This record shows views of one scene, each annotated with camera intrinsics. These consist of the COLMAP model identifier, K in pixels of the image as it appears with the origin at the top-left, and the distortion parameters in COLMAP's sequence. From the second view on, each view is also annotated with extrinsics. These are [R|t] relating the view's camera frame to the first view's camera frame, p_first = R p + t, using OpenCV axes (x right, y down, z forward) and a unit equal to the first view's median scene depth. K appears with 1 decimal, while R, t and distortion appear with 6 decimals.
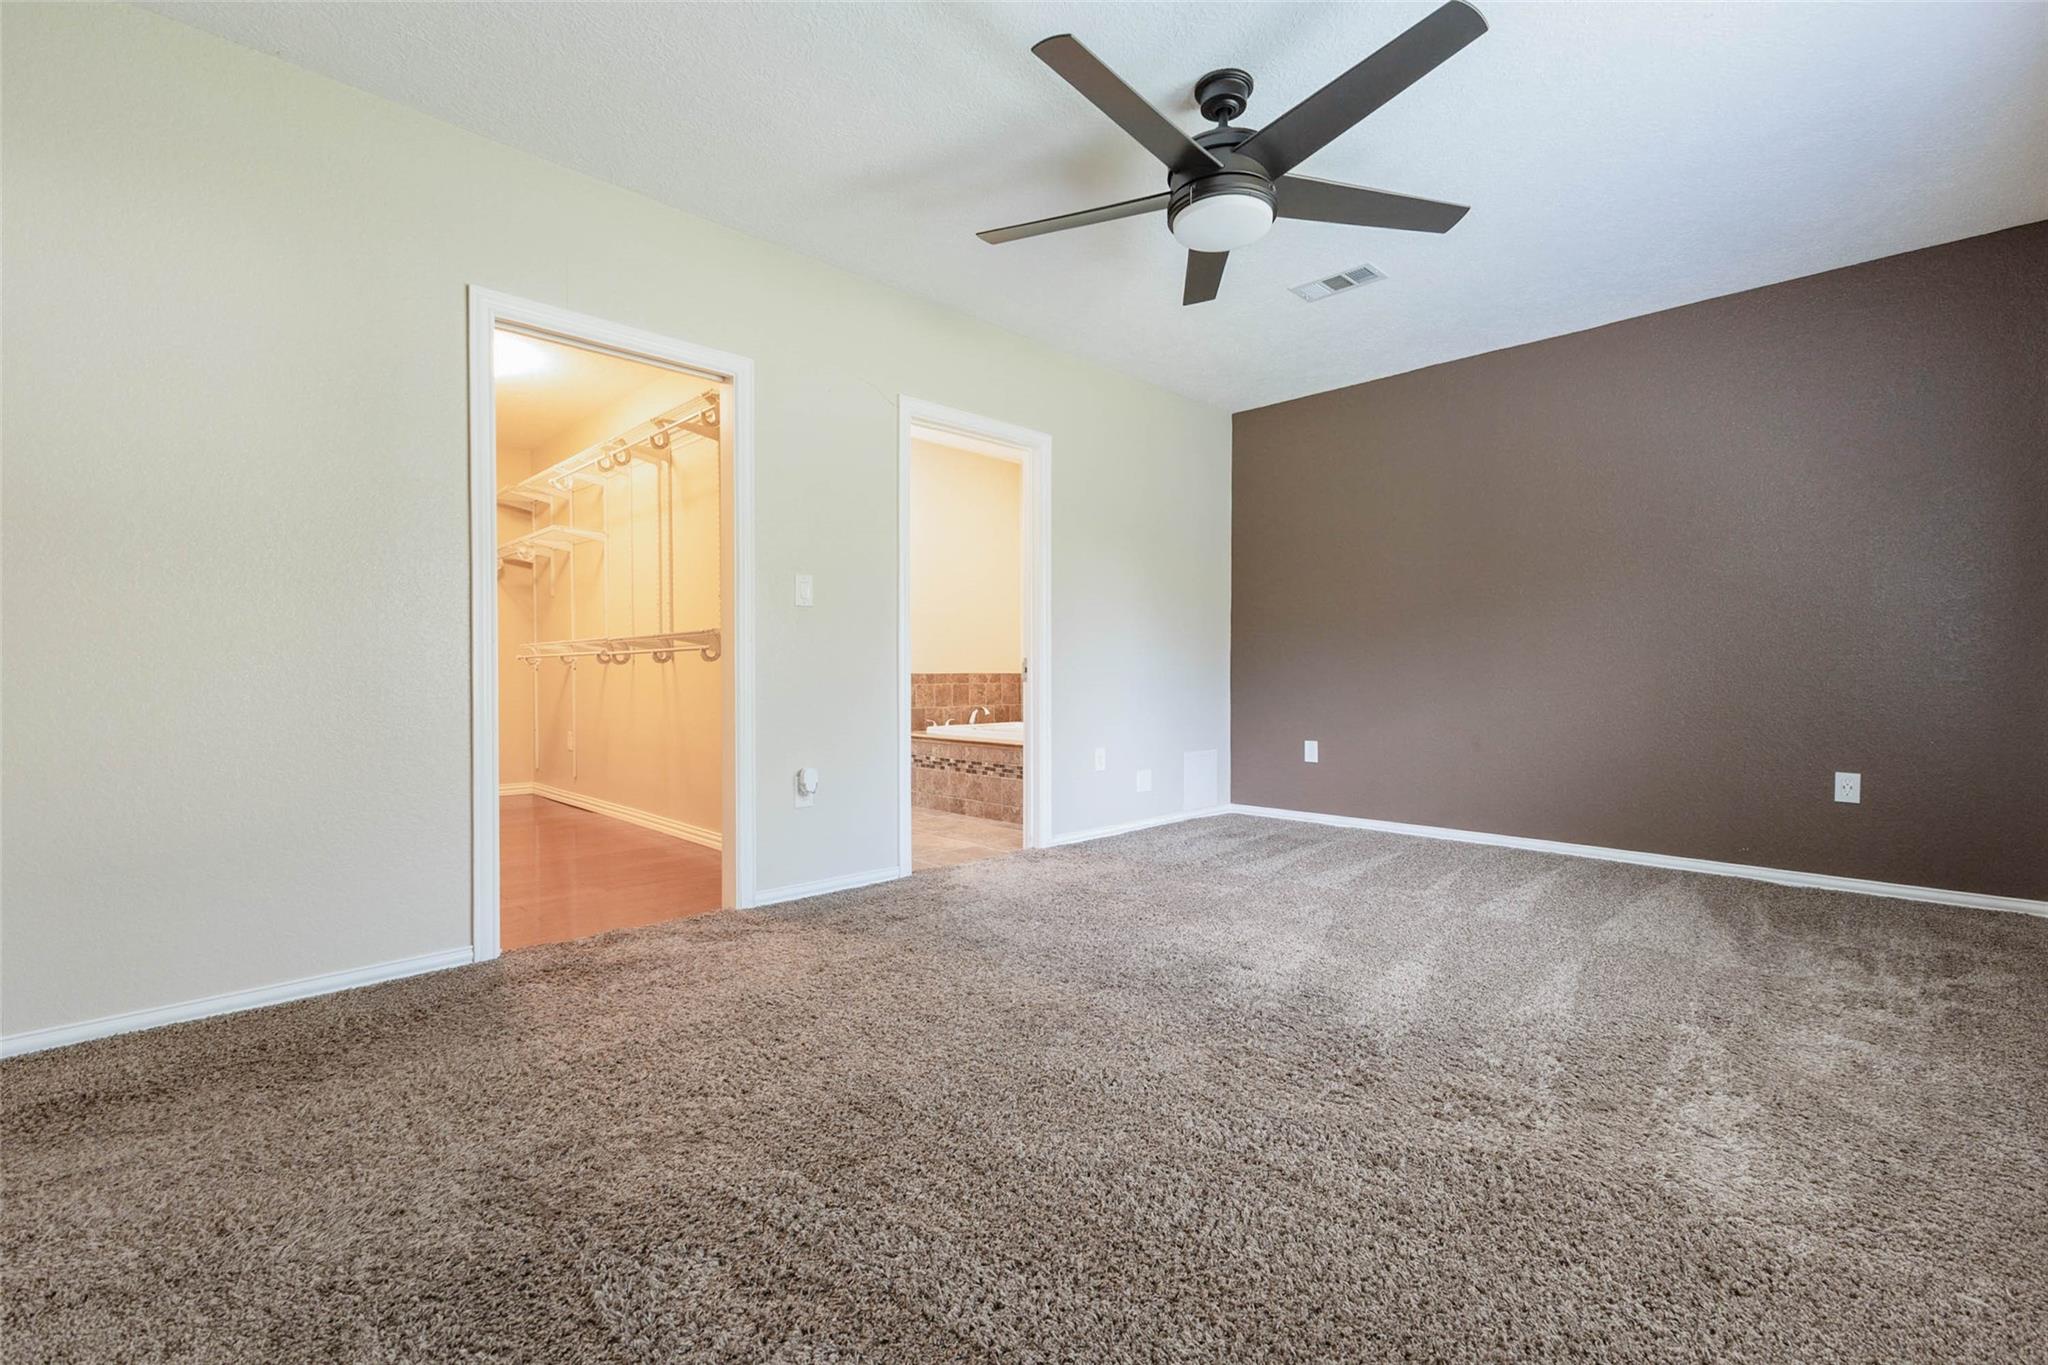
lens RADIAL K [[906.1, 0, 1031.4], [0, 906.1, 660.1], [0, 0, 1]] dist [0.015866, -0.000320]
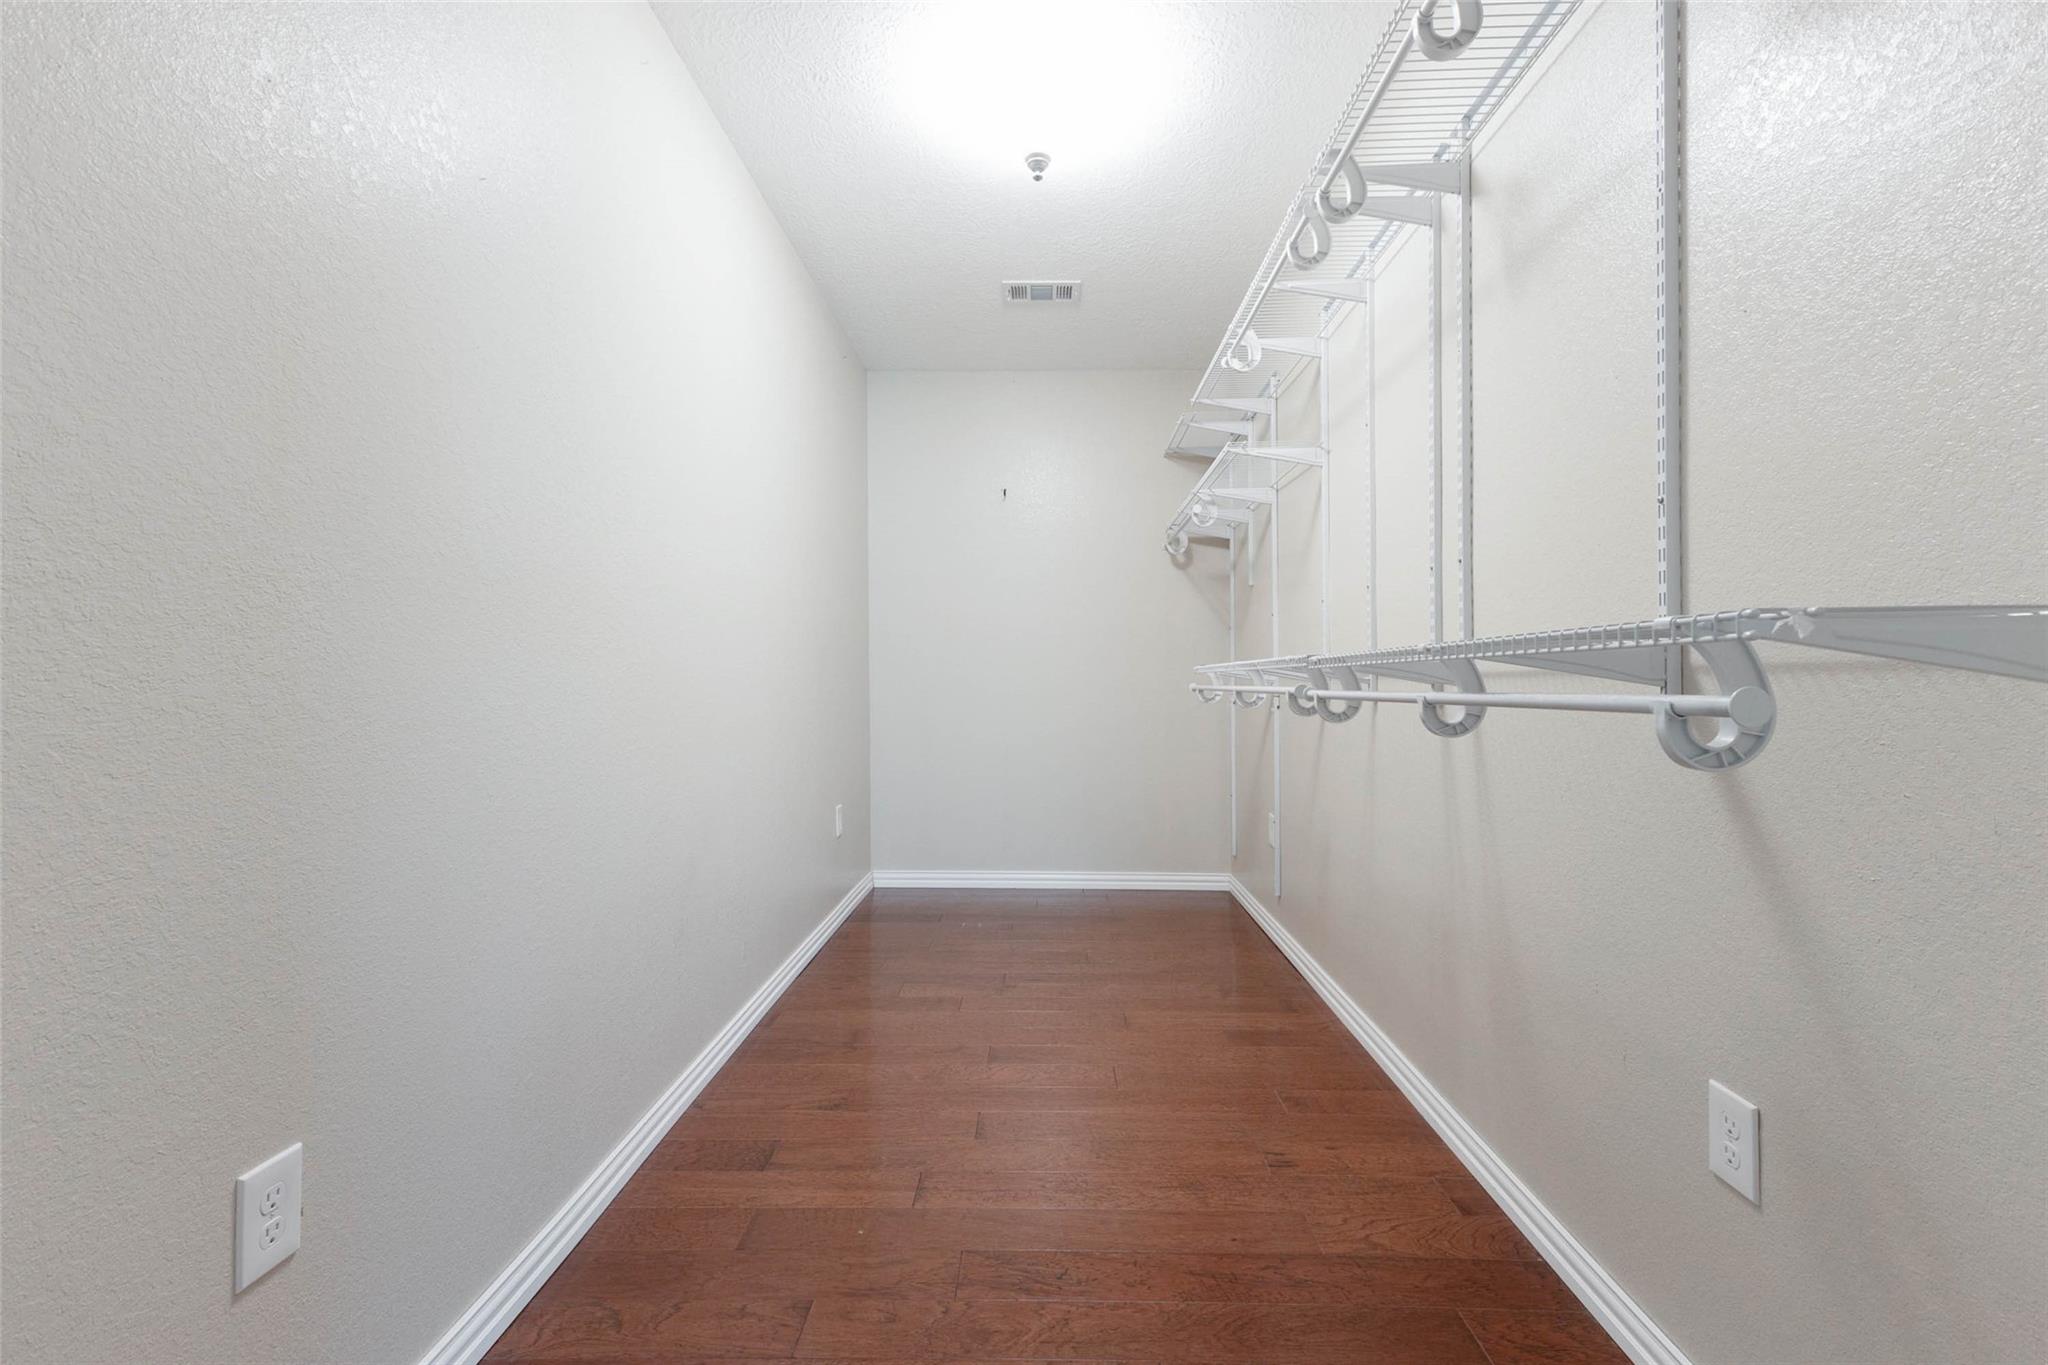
lens RADIAL K [[906.1, 0, 1031.4], [0, 906.1, 660.1], [0, 0, 1]] dist [0.015866, -0.000320]
pose [[0.706576, -0.004015, -0.707626, -0.256422], [-0.005104, 0.999929, -0.010770, -0.016936], [0.707619, 0.011221, 0.706505, 0.602654]]
